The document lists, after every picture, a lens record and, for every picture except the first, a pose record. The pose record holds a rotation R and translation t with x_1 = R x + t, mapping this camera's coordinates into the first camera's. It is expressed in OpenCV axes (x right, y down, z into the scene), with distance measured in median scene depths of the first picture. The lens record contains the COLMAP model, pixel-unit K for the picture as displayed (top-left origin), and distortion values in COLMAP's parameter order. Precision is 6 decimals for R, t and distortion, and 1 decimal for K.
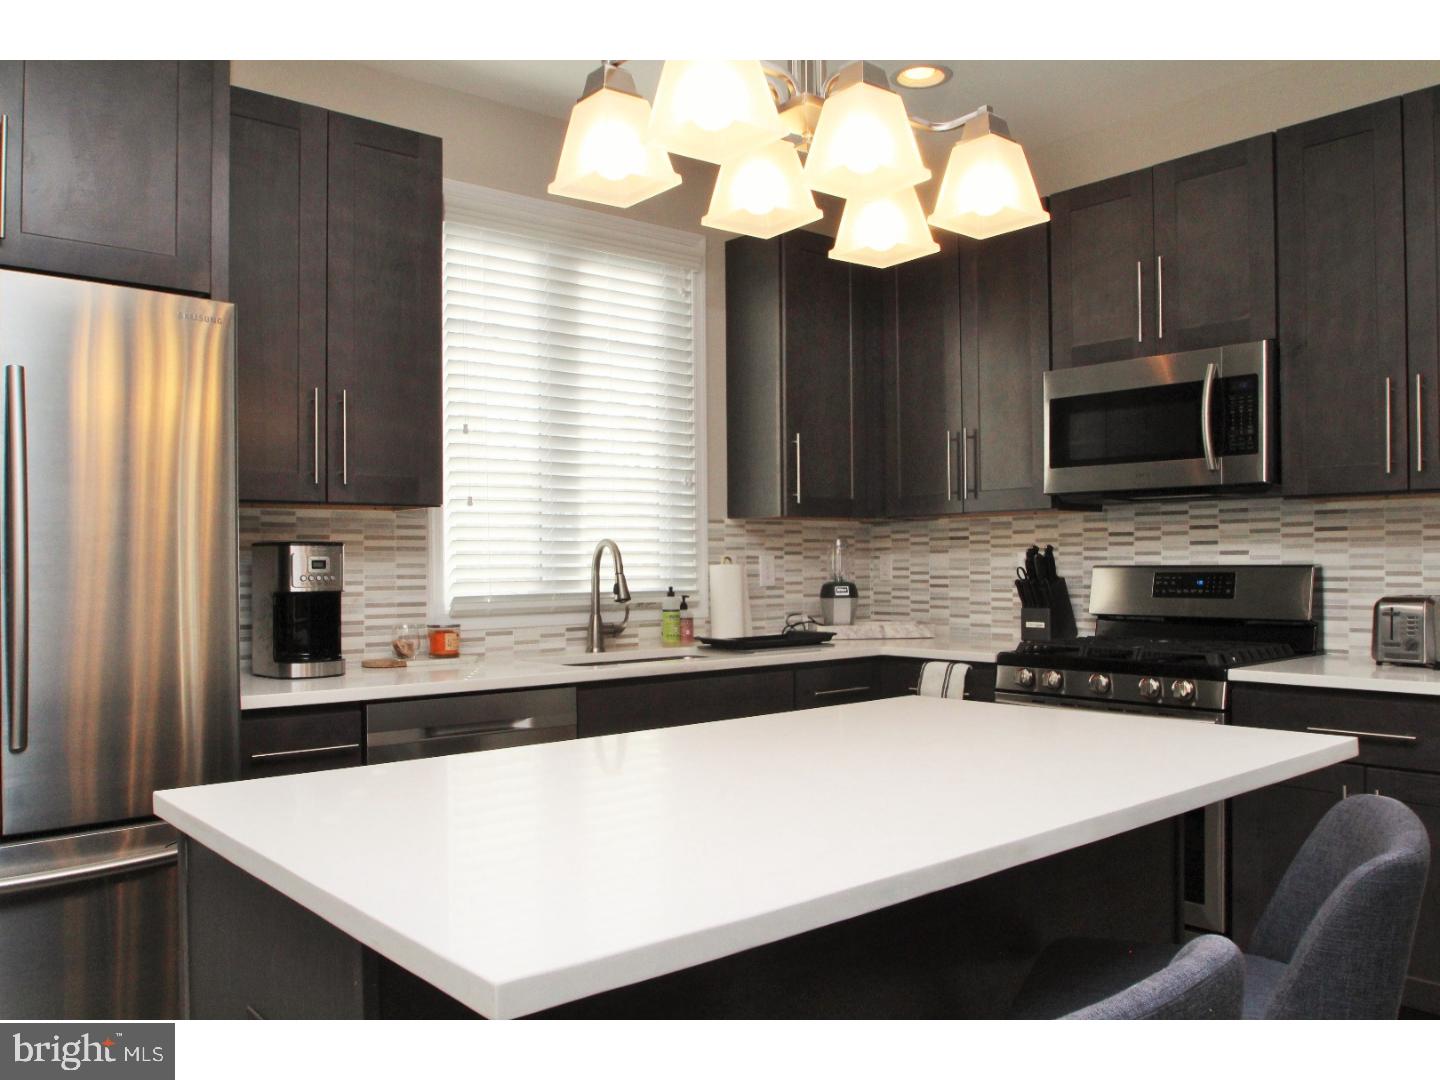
lens RADIAL K [[1194.9, 0, 708.1], [0, 1194.9, 548.6], [0, 0, 1]] dist [-0.042141, 0.030474]
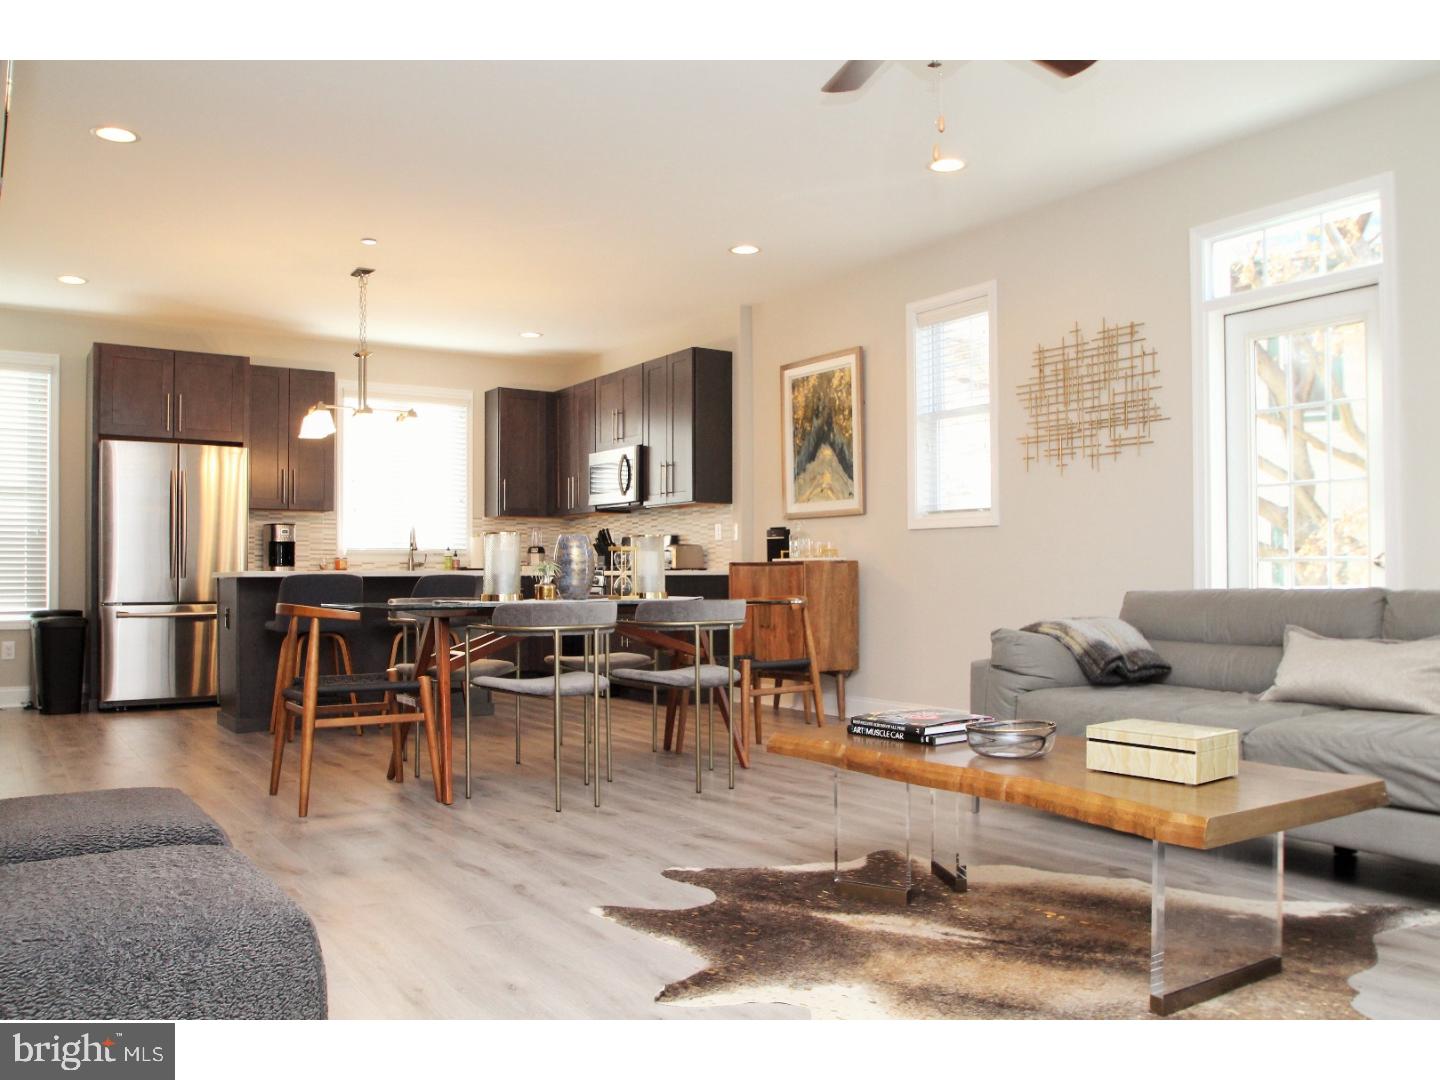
lens RADIAL K [[1194.9, 0, 714.2], [0, 1194.9, 538.8], [0, 0, 1]] dist [-0.042141, 0.030474]
pose [[0.990163, 0.003606, -0.139874, 0.889807], [-0.006459, 0.999780, -0.019949, 0.067162], [0.139771, 0.020656, 0.989968, -1.359887]]
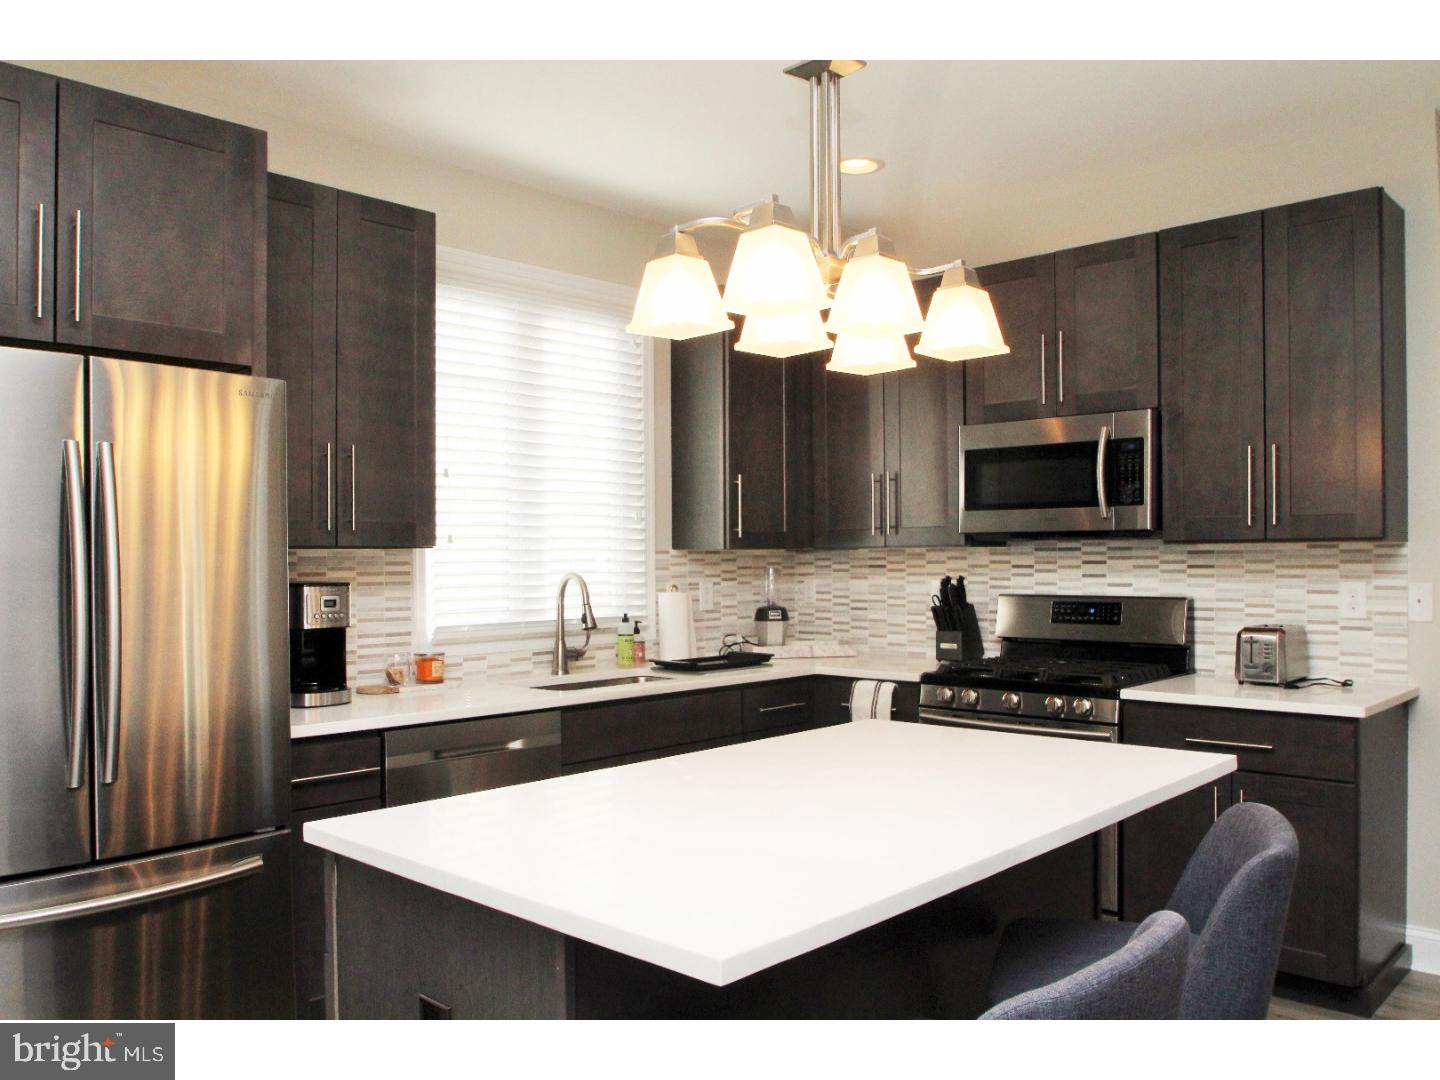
lens RADIAL K [[1194.9, 0, 706.1], [0, 1194.9, 544.1], [0, 0, 1]] dist [-0.042141, 0.030474]
pose [[0.994131, 0.002070, 0.108162, -0.084072], [-0.002110, 0.999998, 0.000254, -0.035624], [-0.108161, -0.000481, 0.994133, -0.111676]]
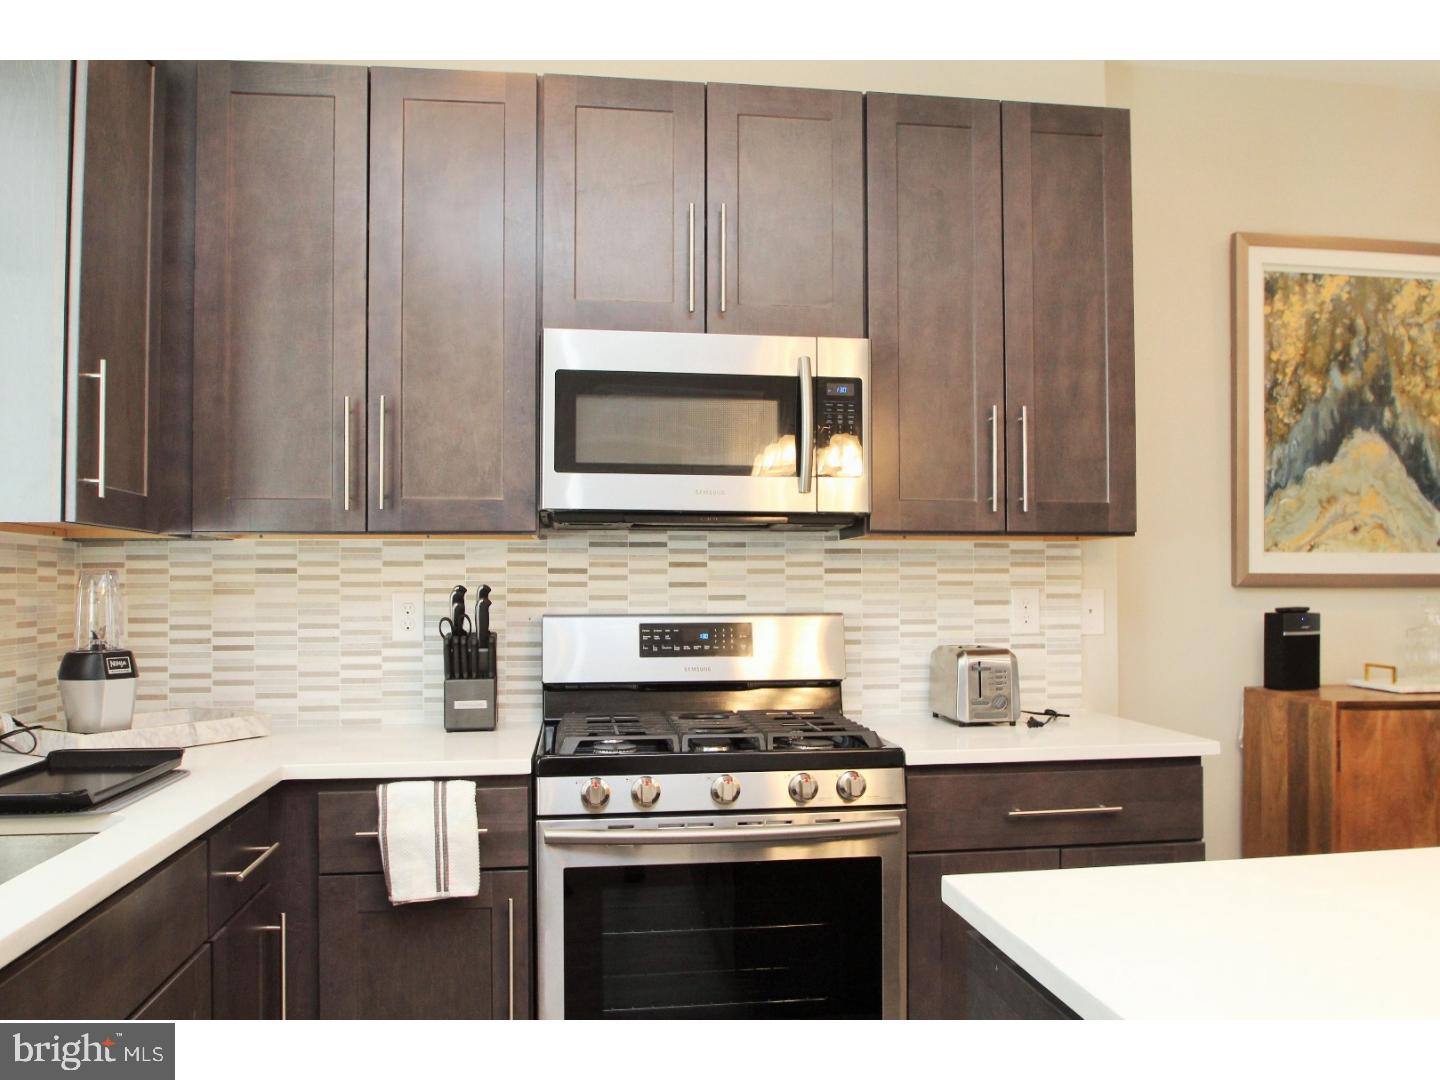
lens RADIAL K [[1194.9, 0, 760.1], [0, 1194.9, 547.7], [0, 0, 1]] dist [-0.042141, 0.030474]
pose [[0.512459, 0.034845, 0.858004, -0.234367], [-0.011280, 0.999363, -0.033848, -0.003160], [-0.858638, 0.007667, 0.512526, 0.561485]]
